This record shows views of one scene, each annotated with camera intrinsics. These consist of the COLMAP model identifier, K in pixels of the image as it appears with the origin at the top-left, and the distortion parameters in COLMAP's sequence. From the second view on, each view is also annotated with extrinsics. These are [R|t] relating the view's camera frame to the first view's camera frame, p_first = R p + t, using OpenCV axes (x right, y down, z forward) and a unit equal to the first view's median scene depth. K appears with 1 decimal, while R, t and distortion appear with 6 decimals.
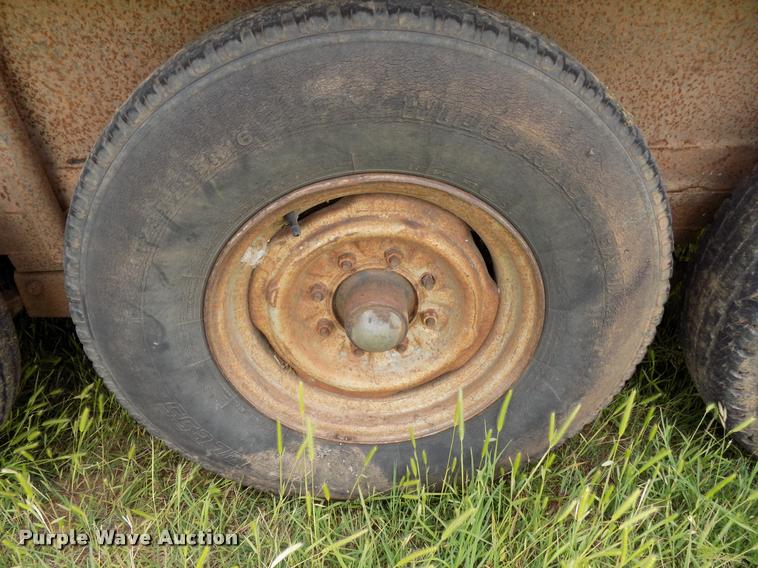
lens RADIAL K [[510.0, 0, 375.3], [0, 510.0, 286.9], [0, 0, 1]] dist [-0.058069, 0.051970]
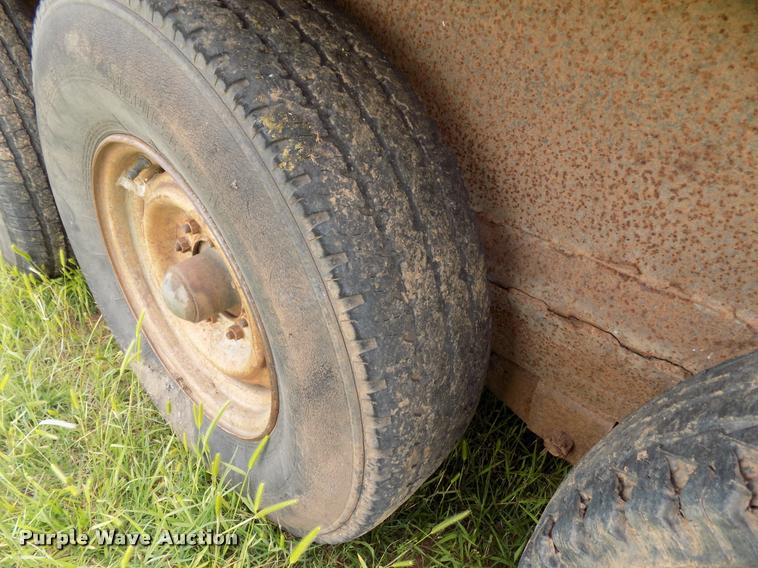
lens RADIAL K [[510.0, 0, 379.5], [0, 510.0, 284.4], [0, 0, 1]] dist [-0.058069, 0.051970]
pose [[0.701339, 0.444554, -0.557221, 0.798979], [-0.443019, 0.884237, 0.147849, -0.252389], [0.558442, 0.143167, 0.817096, 0.364925]]
